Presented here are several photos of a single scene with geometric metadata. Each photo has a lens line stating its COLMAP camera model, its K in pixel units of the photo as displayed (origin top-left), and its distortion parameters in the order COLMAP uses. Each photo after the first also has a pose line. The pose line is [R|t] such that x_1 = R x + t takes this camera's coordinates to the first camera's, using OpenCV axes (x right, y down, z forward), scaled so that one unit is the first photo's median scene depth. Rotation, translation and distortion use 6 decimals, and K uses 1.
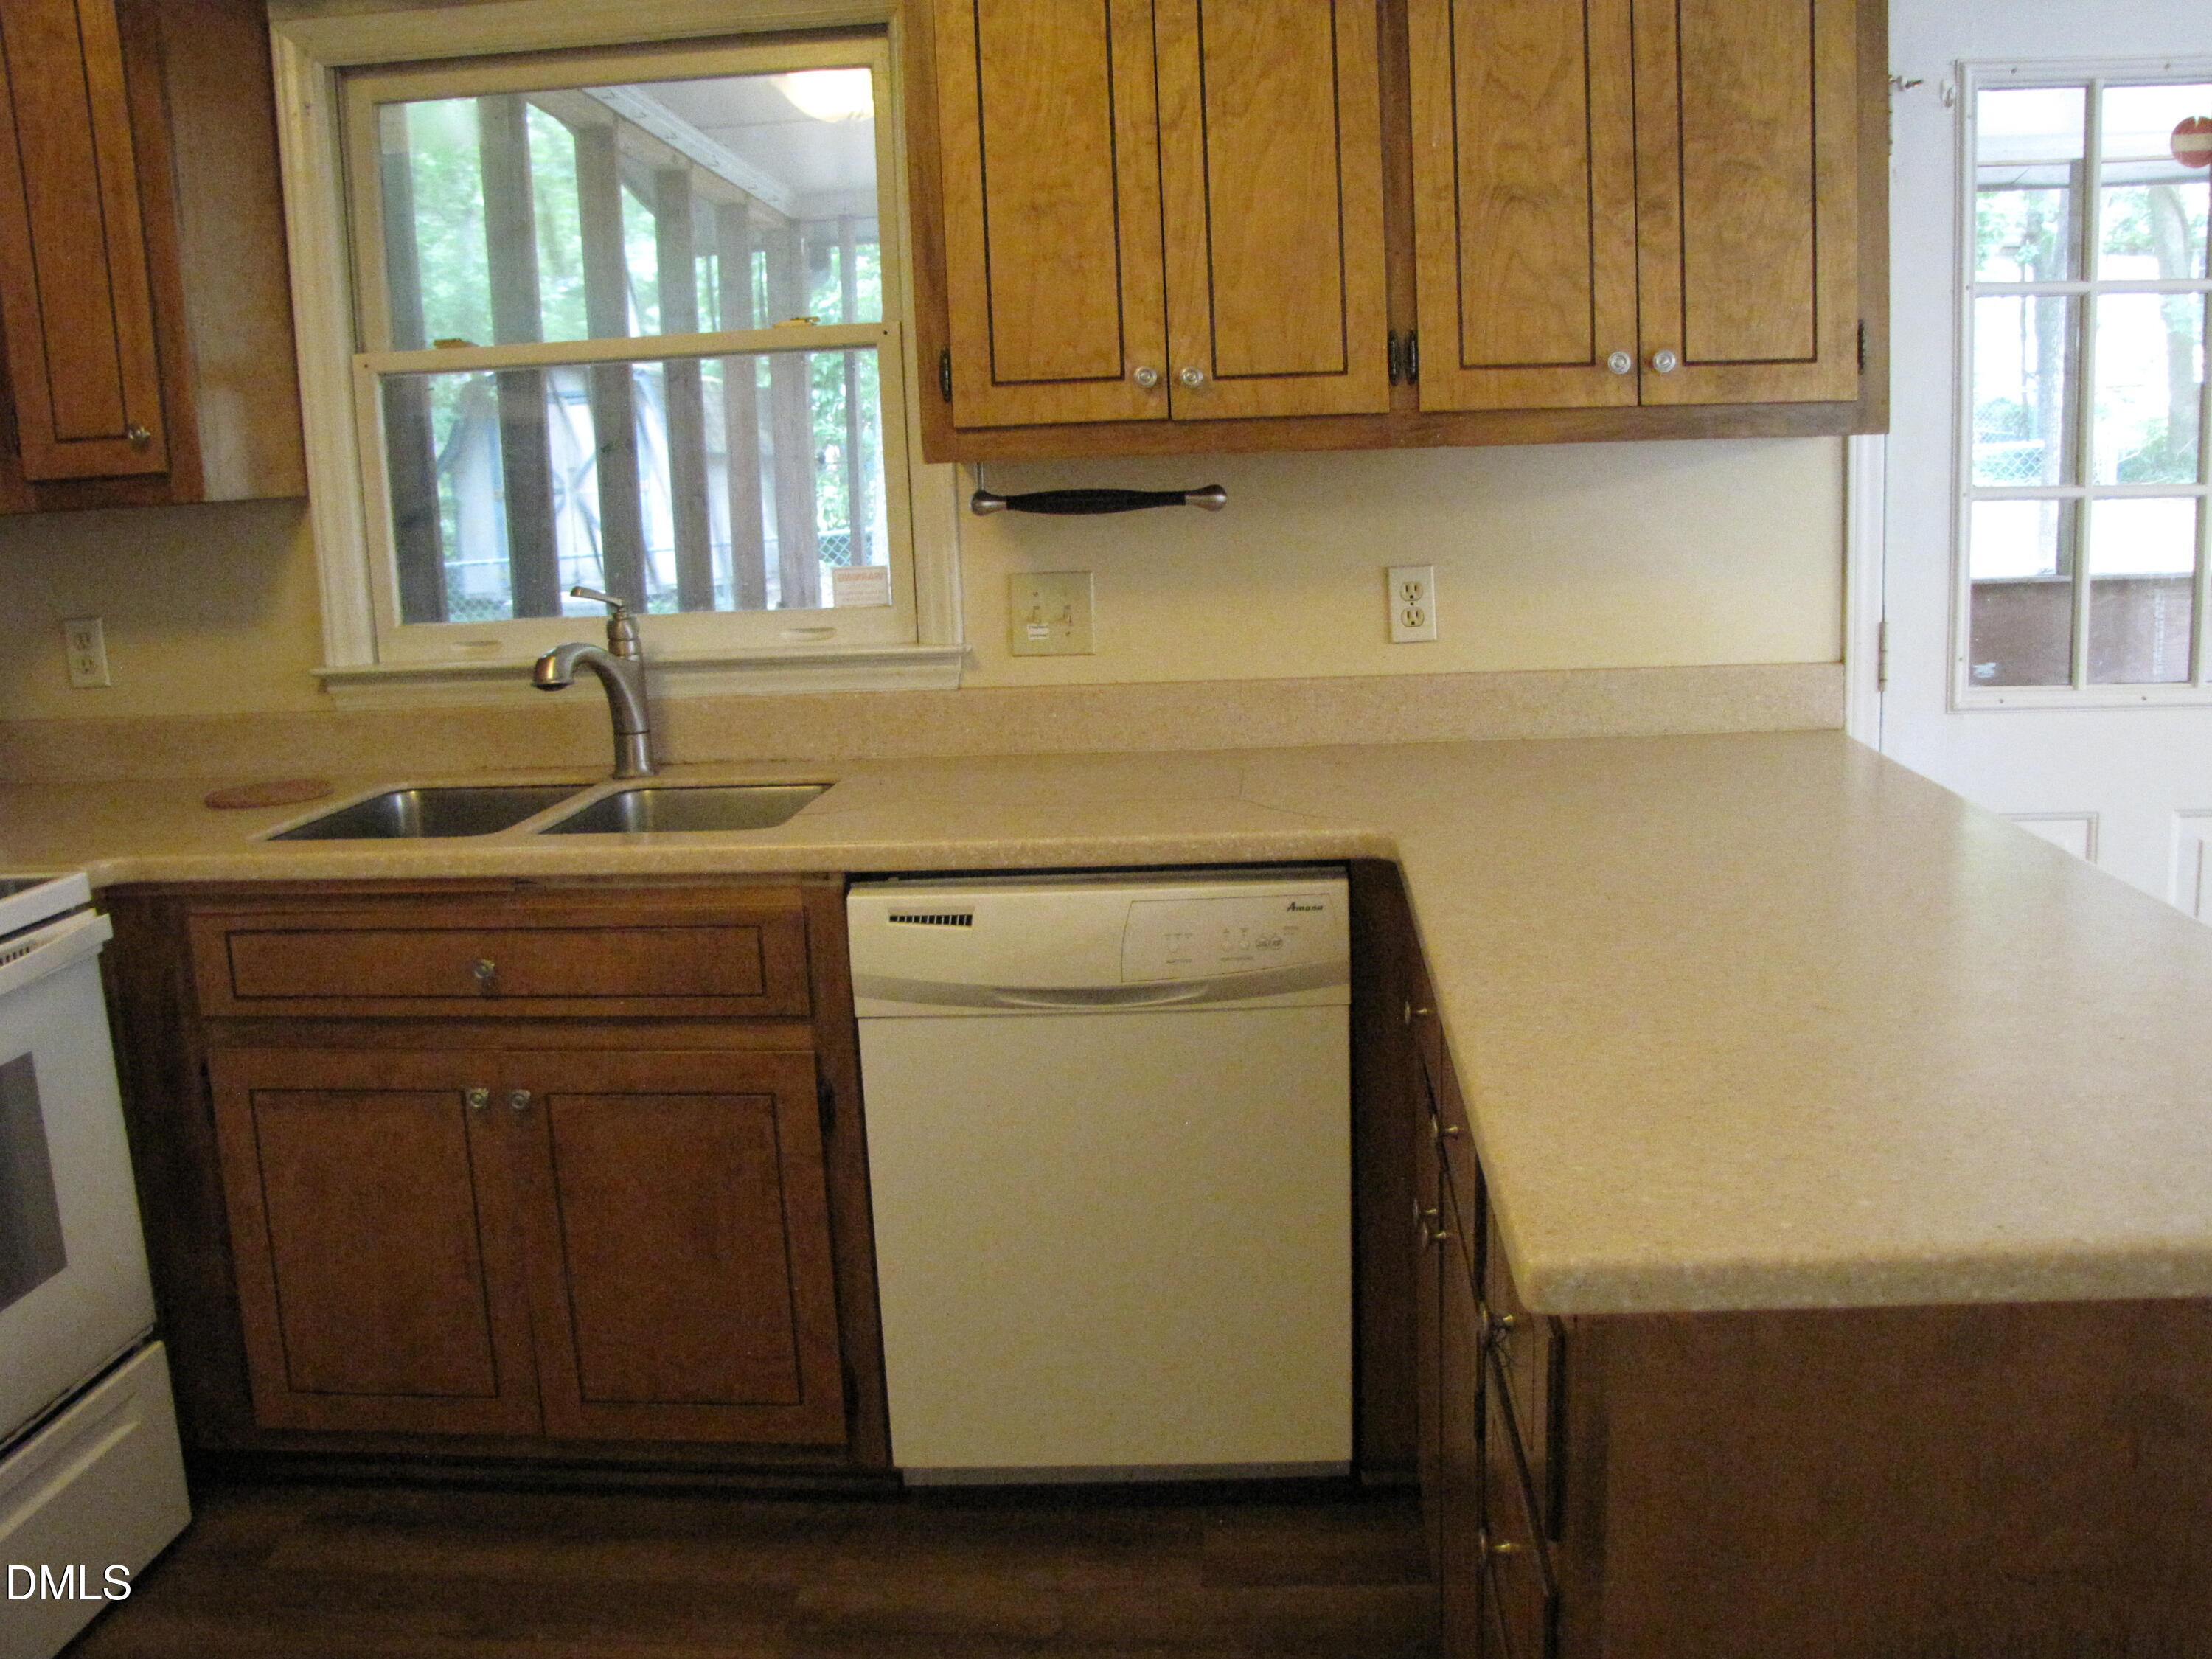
lens RADIAL K [[1862.7, 0, 1153.2], [0, 1862.7, 776.7], [0, 0, 1]] dist [-0.185985, 0.150817]
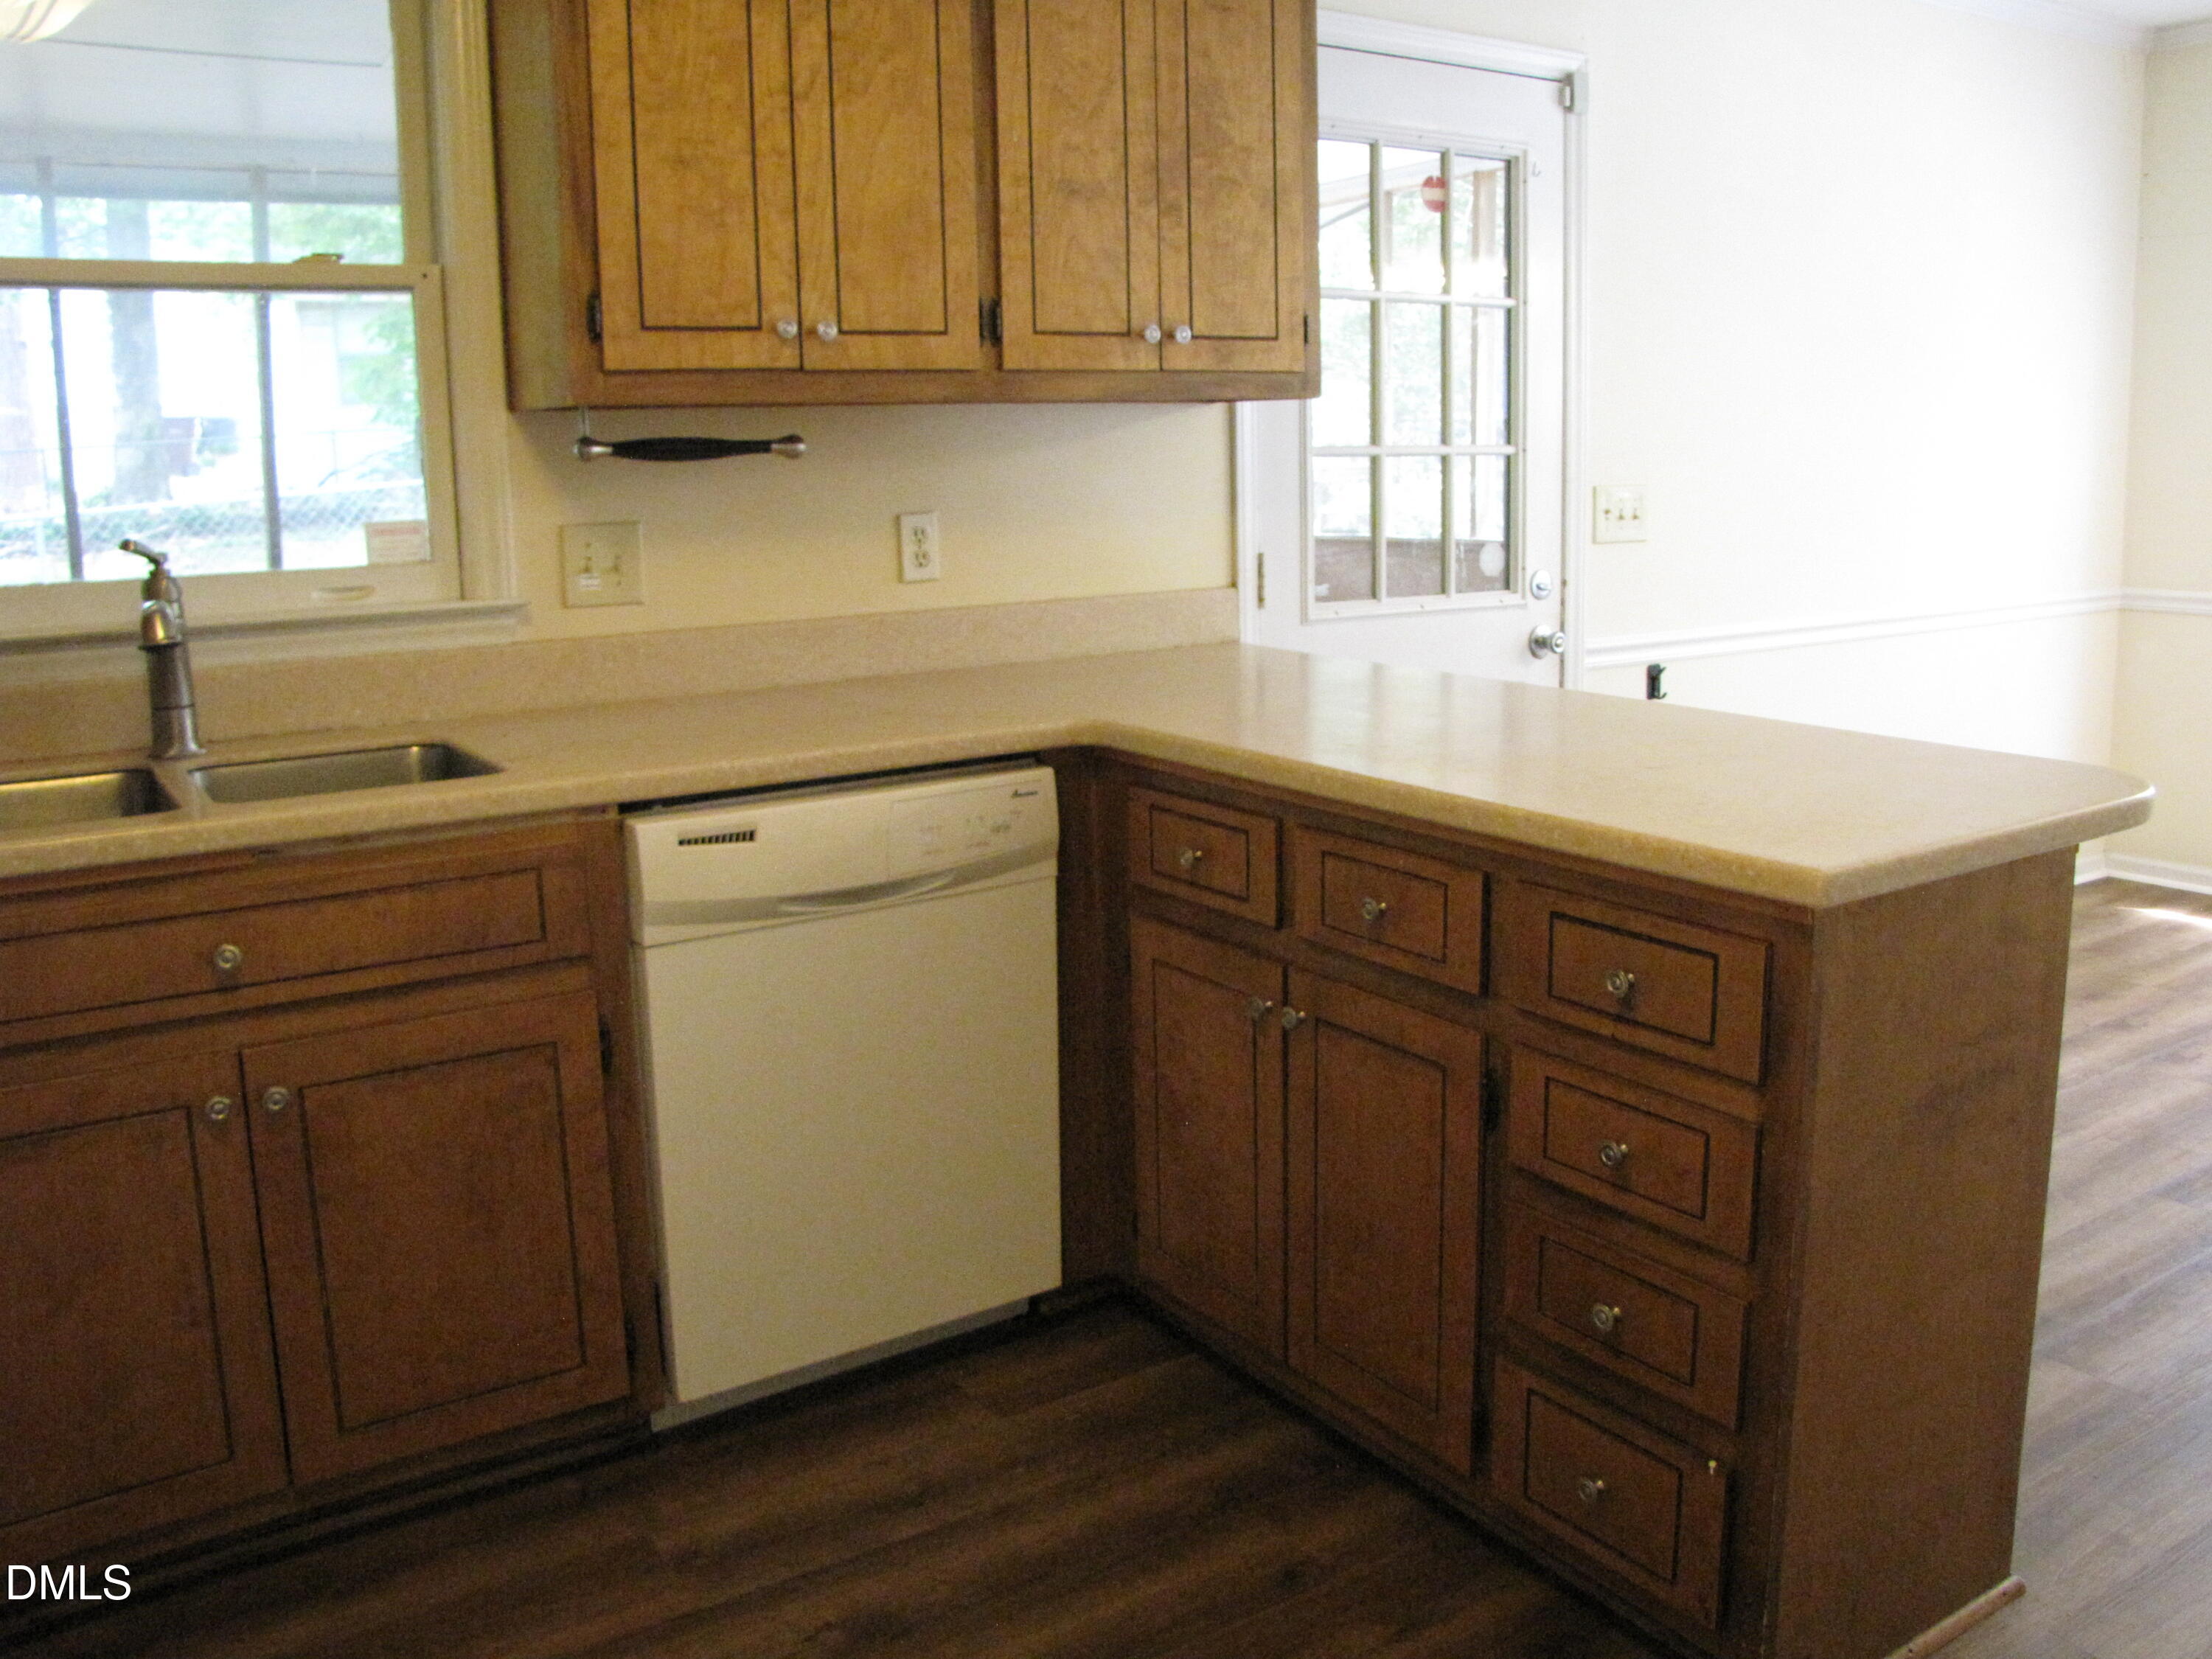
lens RADIAL K [[1862.7, 0, 1153.2], [0, 1862.7, 776.7], [0, 0, 1]] dist [-0.185985, 0.150817]
pose [[0.791644, -0.084076, 0.605170, -0.505335], [0.090994, 0.995665, 0.019295, 0.041636], [-0.604168, 0.039792, 0.795863, 0.038058]]
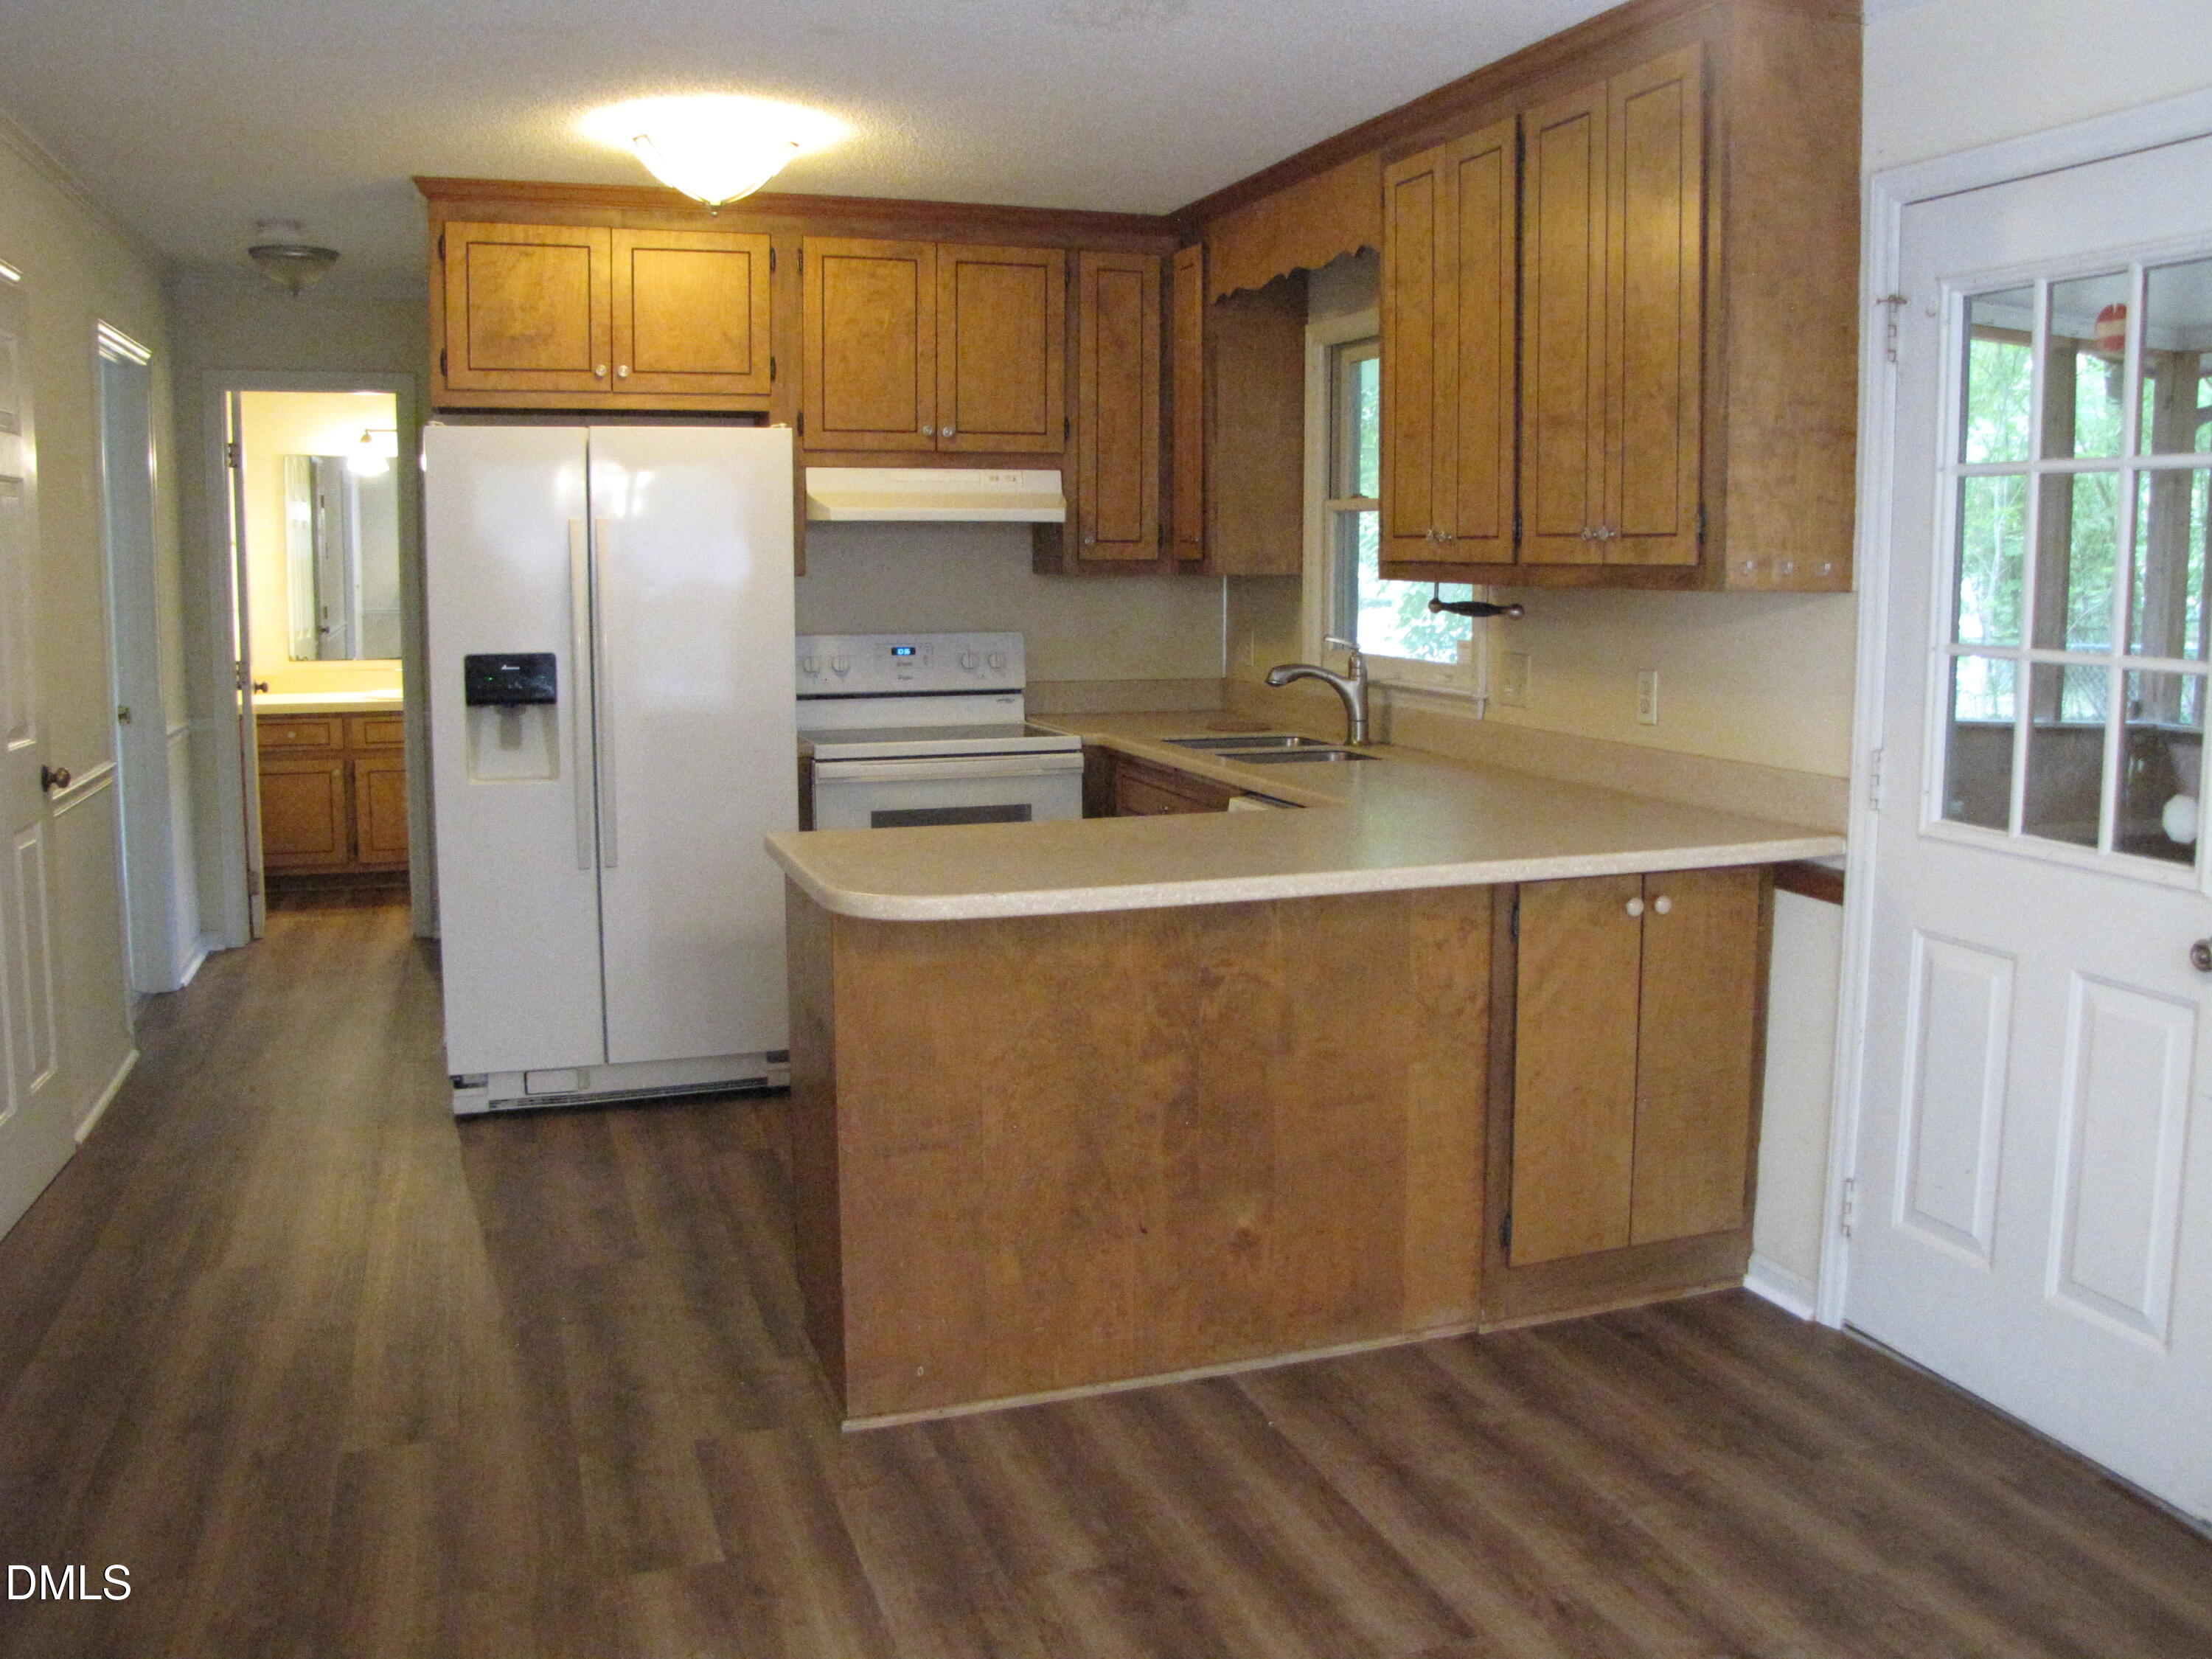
lens RADIAL K [[1862.7, 0, 1153.2], [0, 1862.7, 776.7], [0, 0, 1]] dist [-0.185985, 0.150817]
pose [[0.410785, 0.146026, -0.899962, 1.460279], [-0.174262, 0.981468, 0.079710, -0.092286], [0.894924, 0.124086, 0.428619, 0.079524]]
